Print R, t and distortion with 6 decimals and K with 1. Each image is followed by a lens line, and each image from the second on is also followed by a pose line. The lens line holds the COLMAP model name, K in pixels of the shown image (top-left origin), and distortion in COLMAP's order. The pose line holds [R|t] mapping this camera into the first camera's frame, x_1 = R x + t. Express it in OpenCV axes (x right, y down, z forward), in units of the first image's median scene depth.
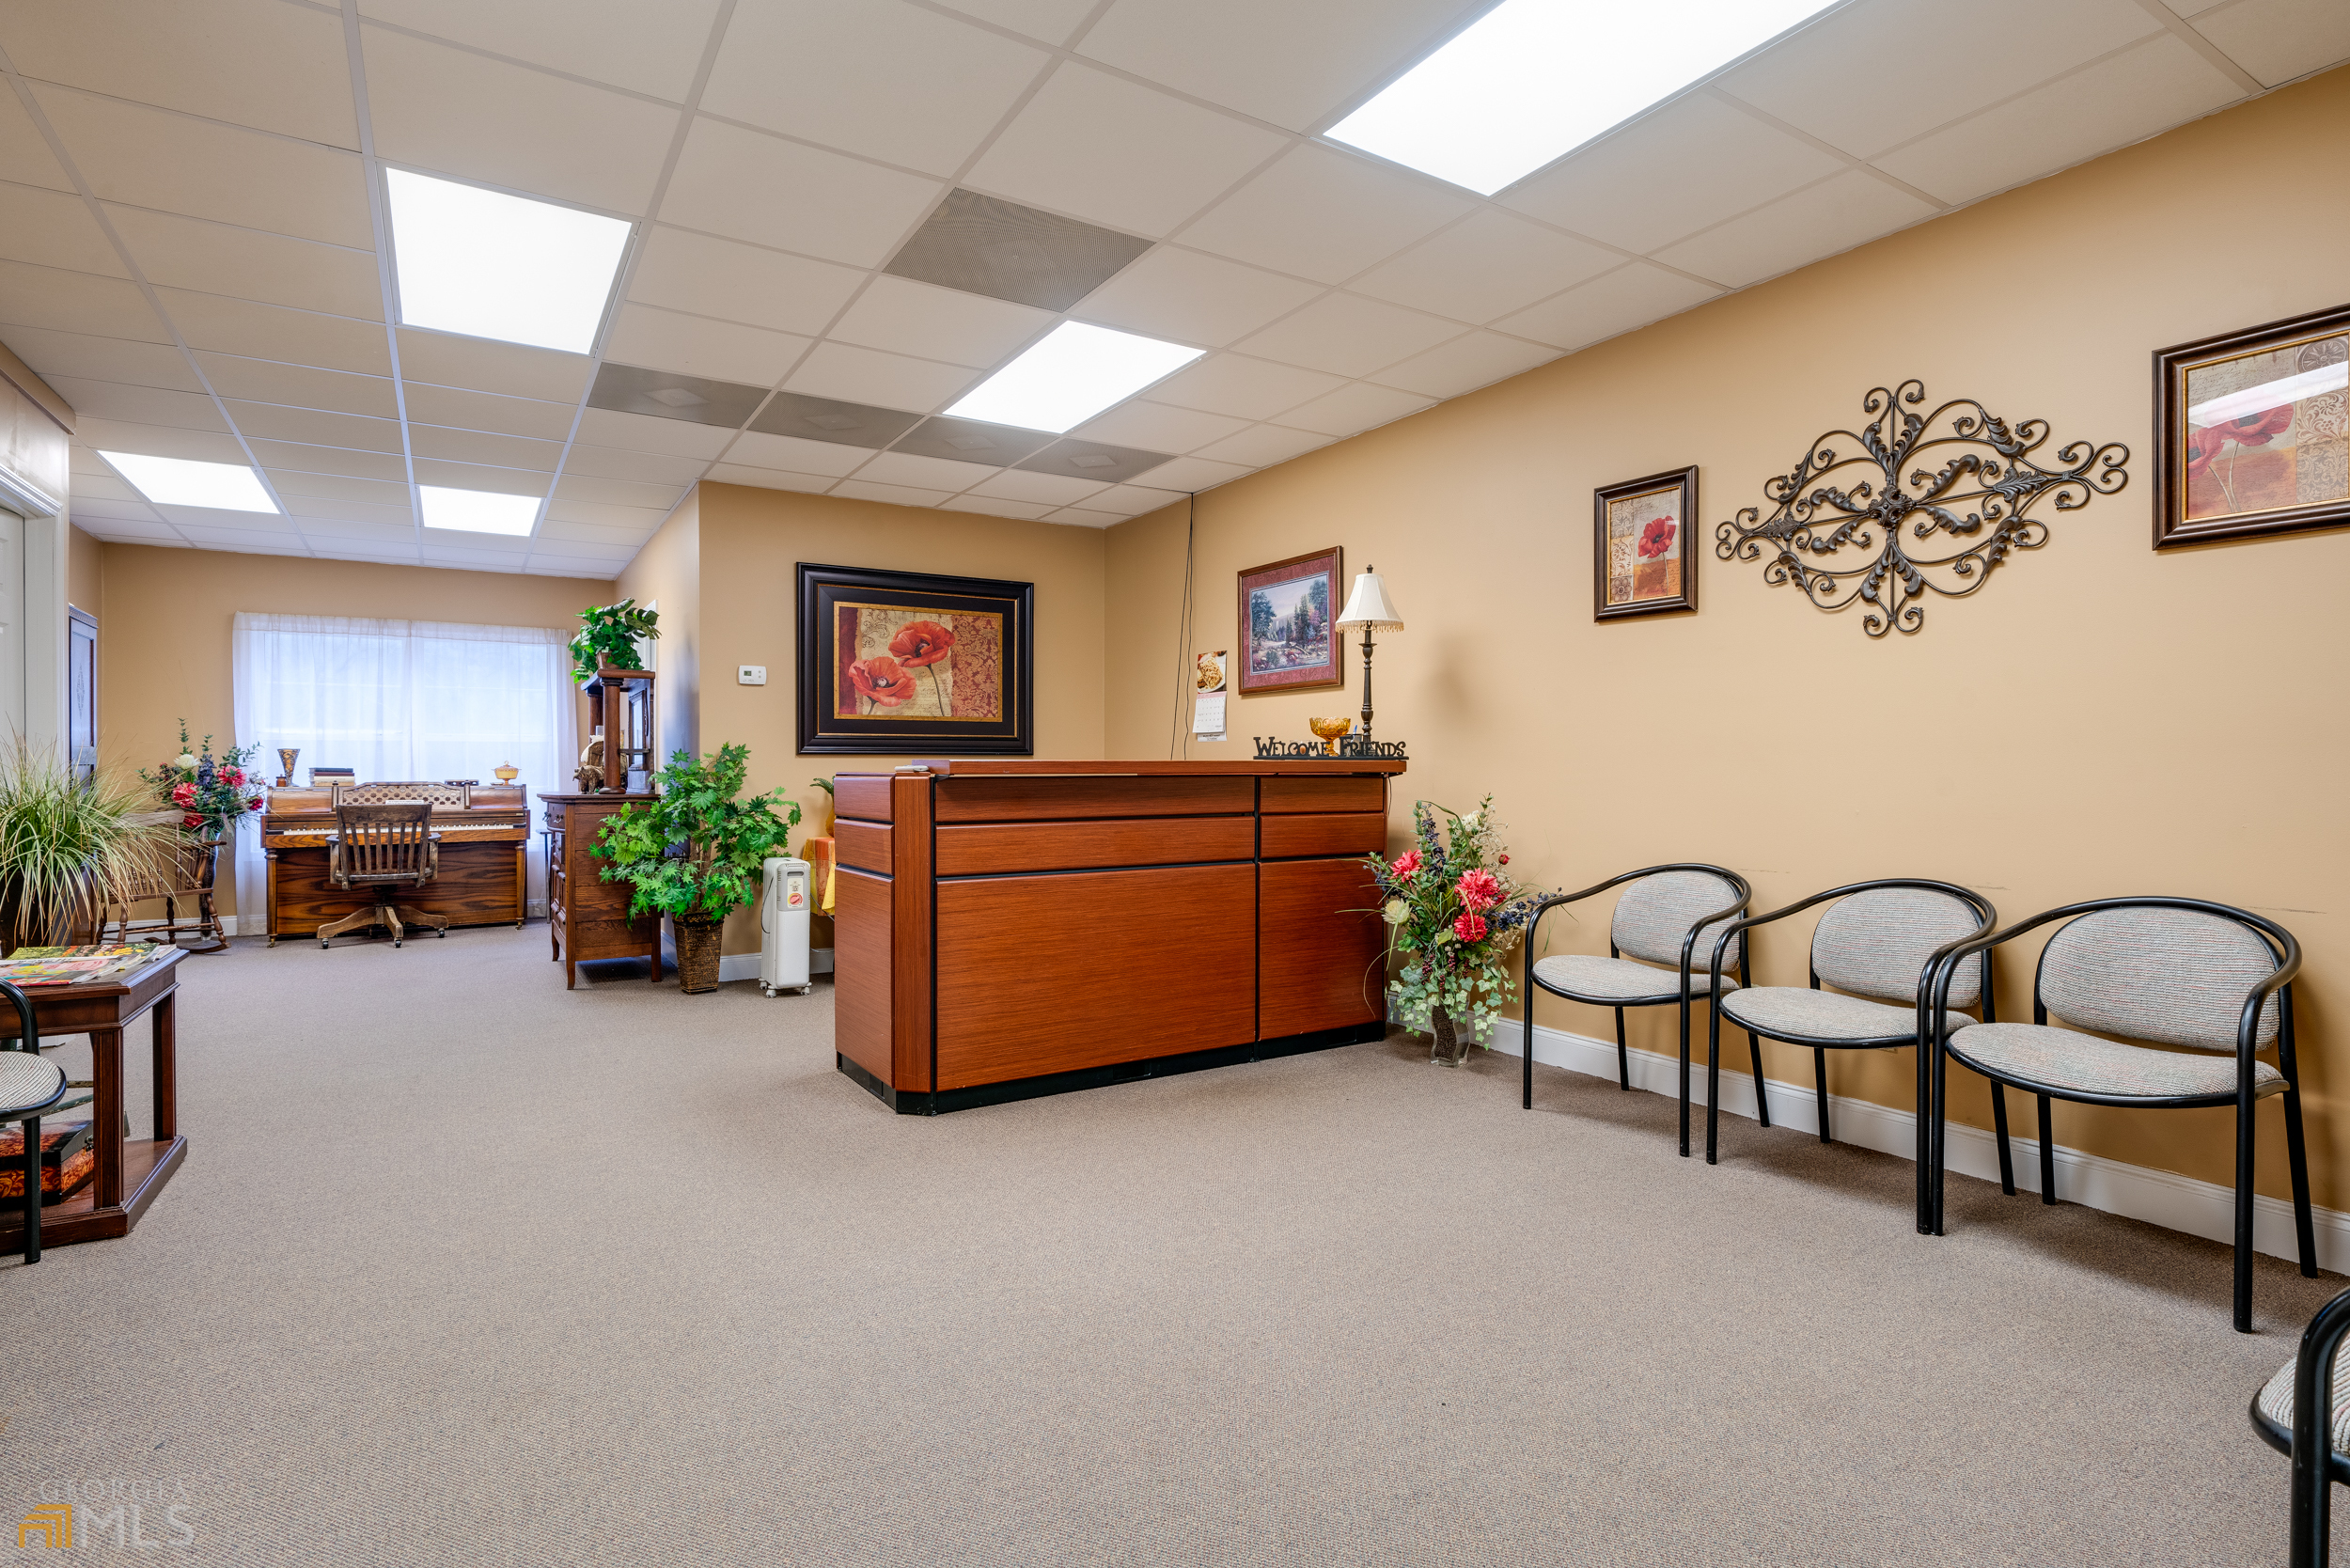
lens RADIAL K [[1160.2, 0, 1175.1], [0, 1160.2, 780.2], [0, 0, 1]] dist [0.001065, -0.000102]
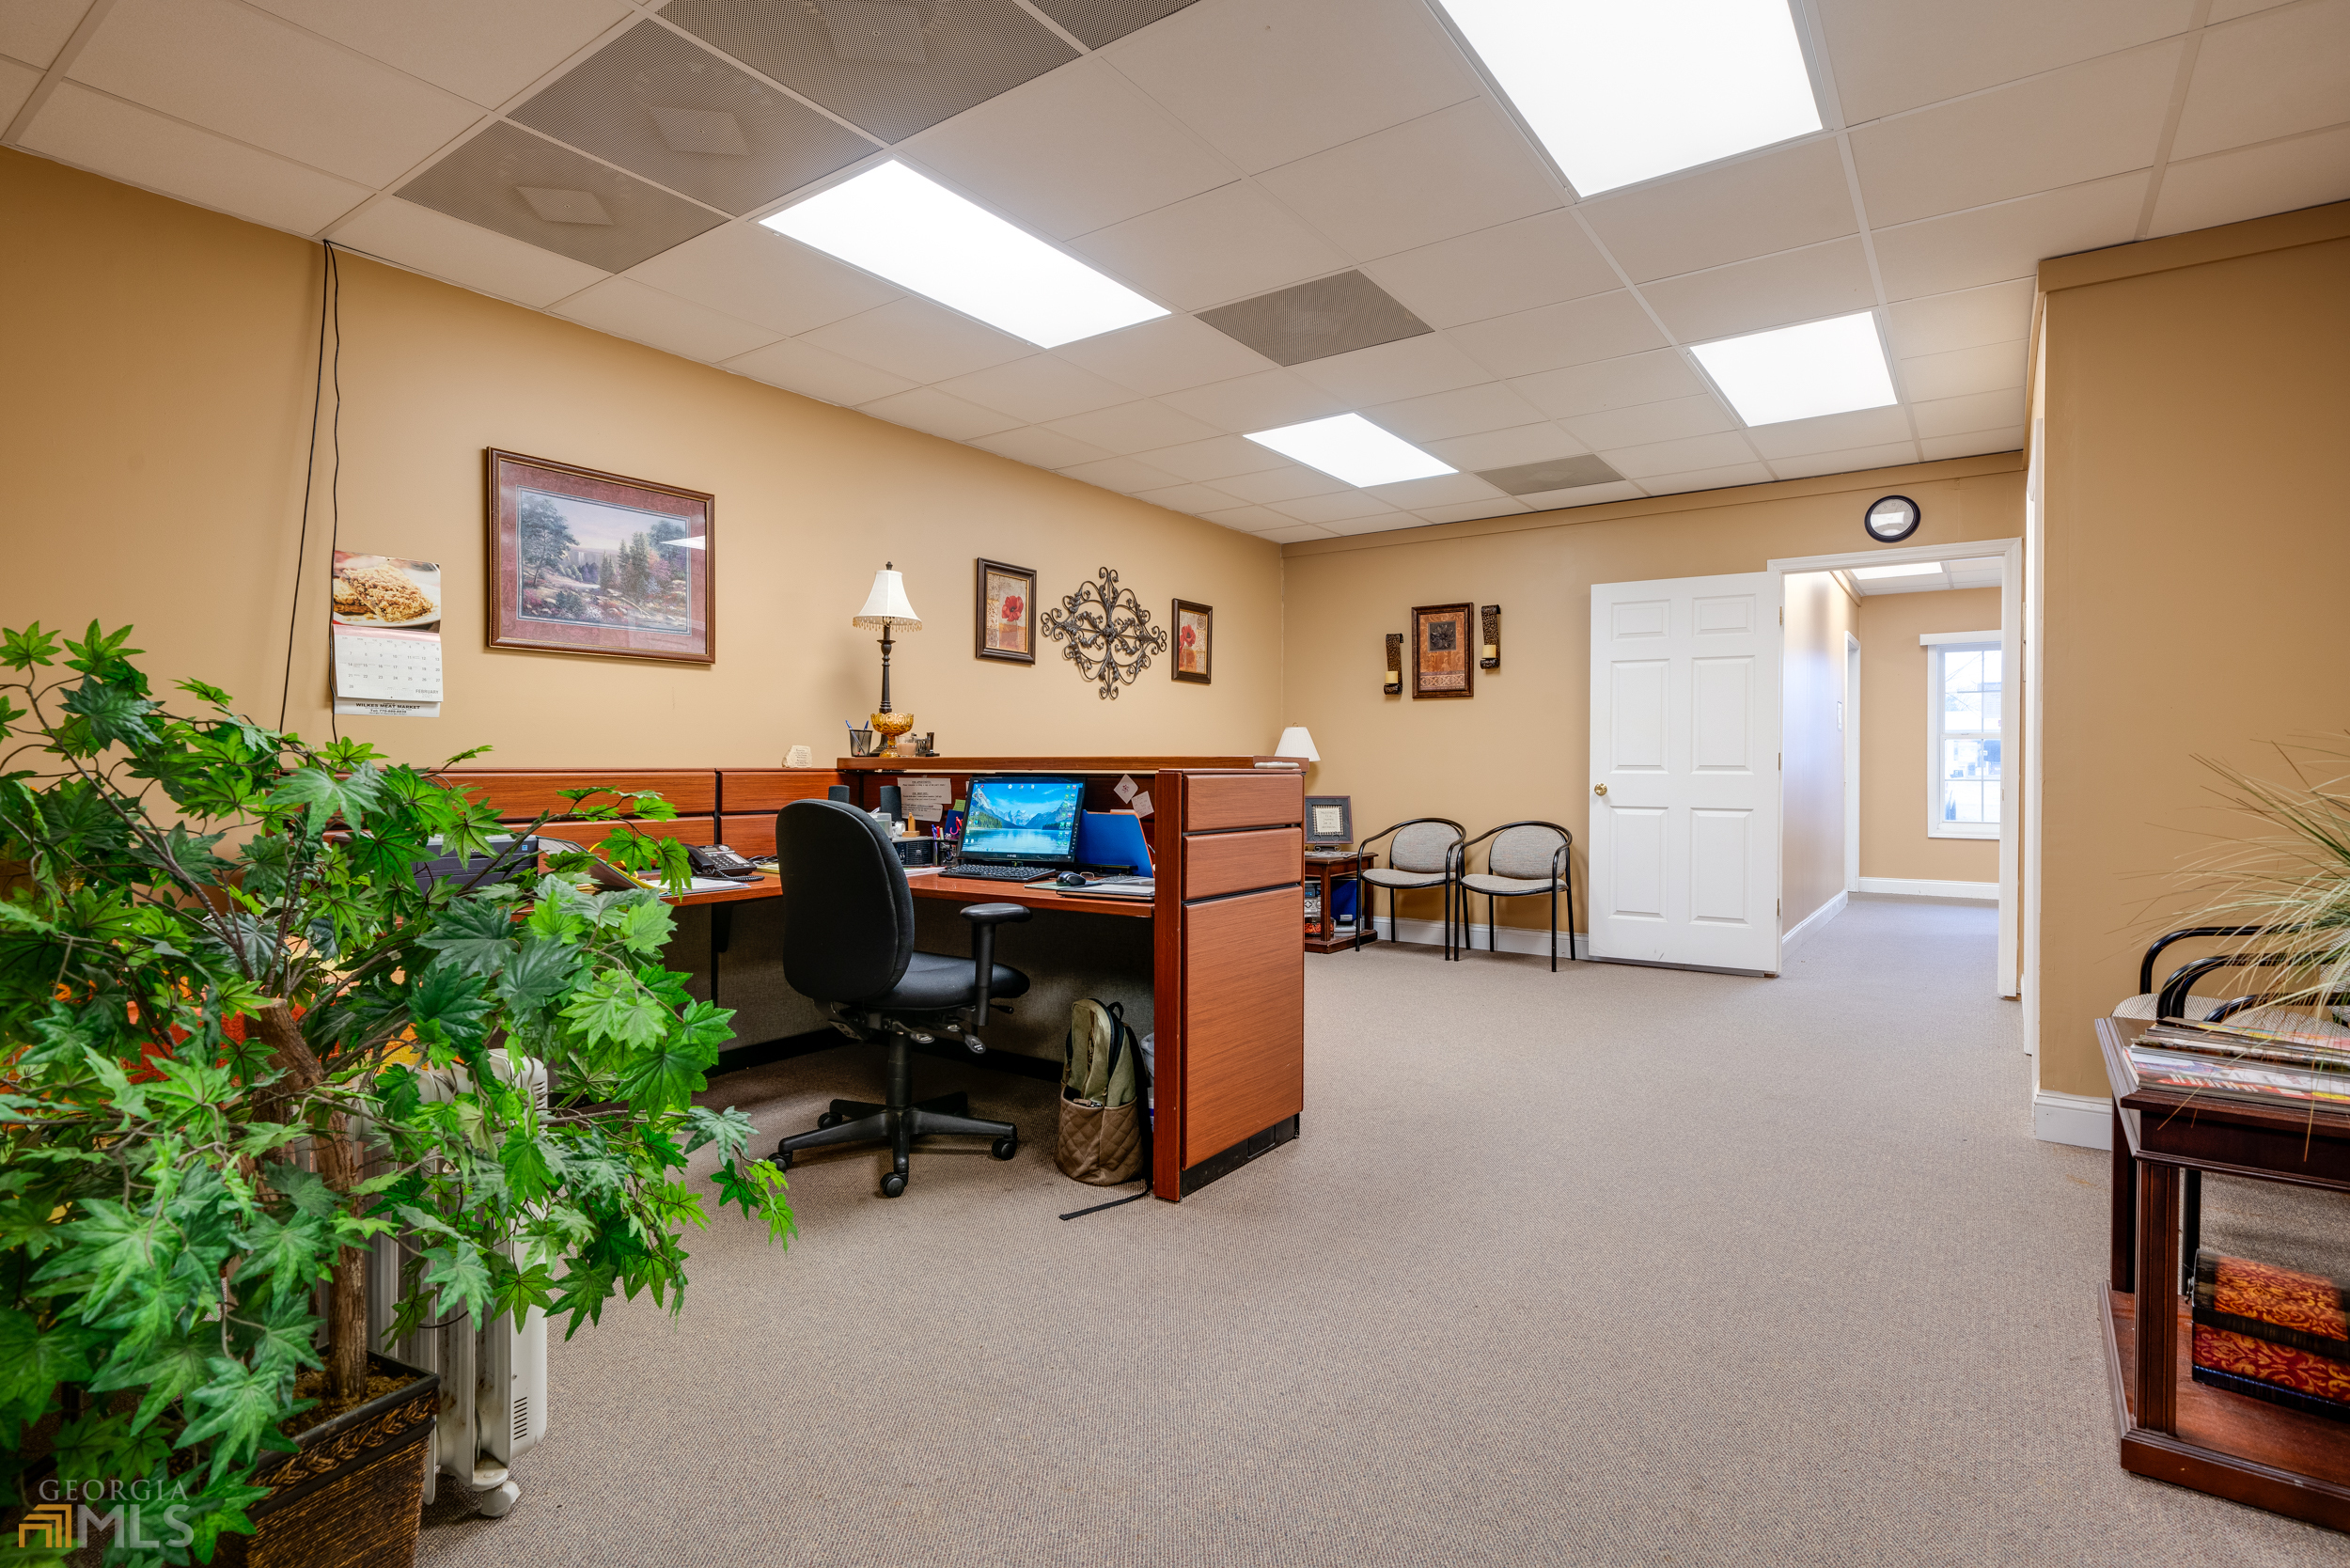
lens RADIAL K [[1160.2, 0, 1176.1], [0, 1160.2, 778.1], [0, 0, 1]] dist [0.001065, -0.000102]
pose [[-0.380958, -0.005169, 0.924578, -1.097461], [0.006897, 0.999941, 0.008432, -0.008932], [-0.924567, 0.009590, -0.380900, 1.493779]]
